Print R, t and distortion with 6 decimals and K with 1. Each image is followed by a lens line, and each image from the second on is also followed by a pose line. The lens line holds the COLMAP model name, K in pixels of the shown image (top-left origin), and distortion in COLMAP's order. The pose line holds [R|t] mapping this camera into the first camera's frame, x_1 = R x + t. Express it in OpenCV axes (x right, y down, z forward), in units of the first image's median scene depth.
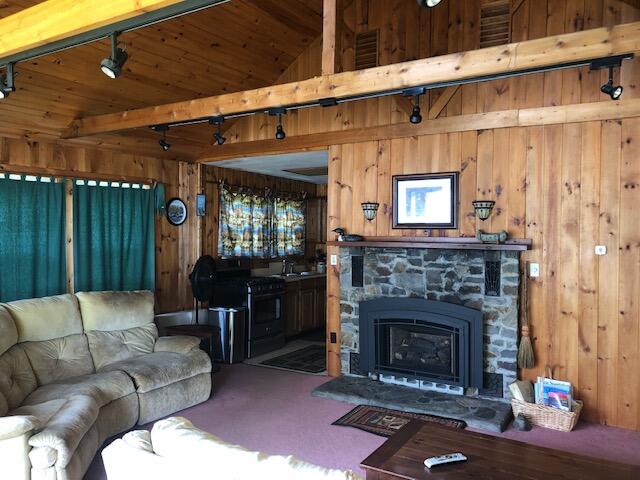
lens RADIAL K [[519.1, 0, 312.9], [0, 519.1, 239.9], [0, 0, 1]] dist [0.025035, -0.014140]
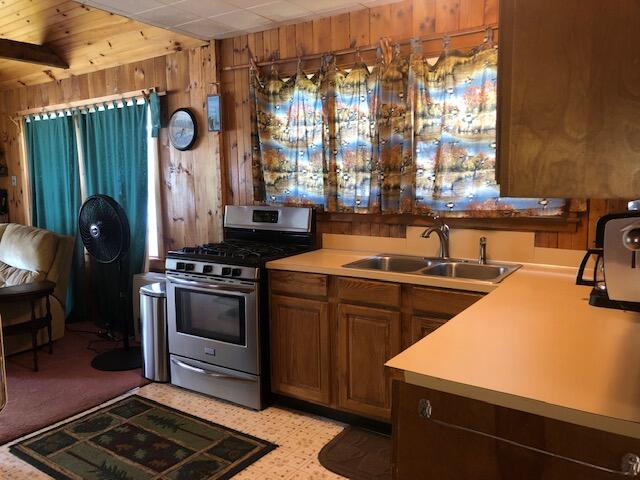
lens RADIAL K [[519.1, 0, 312.9], [0, 519.1, 239.9], [0, 0, 1]] dist [0.025035, -0.014140]
pose [[-0.023609, 0.110696, -0.993574, 0.311150], [-0.002973, 0.993839, 0.110797, 0.009146], [0.999717, 0.005569, -0.023134, 0.899005]]
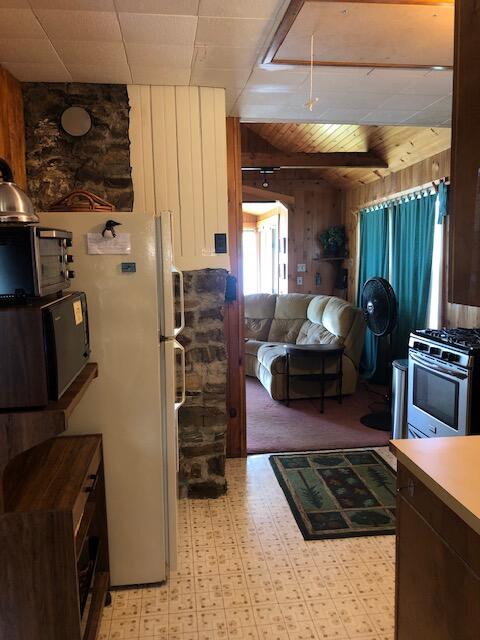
lens RADIAL K [[519.1, 0, 239.1], [0, 519.1, 307.2], [0, 0, 1]] dist [0.025035, -0.014140]
pose [[-0.763633, 0.061988, -0.642669, 0.313275], [-0.002629, 0.995074, 0.099103, -0.001200], [0.645646, 0.077368, -0.759708, 1.020109]]
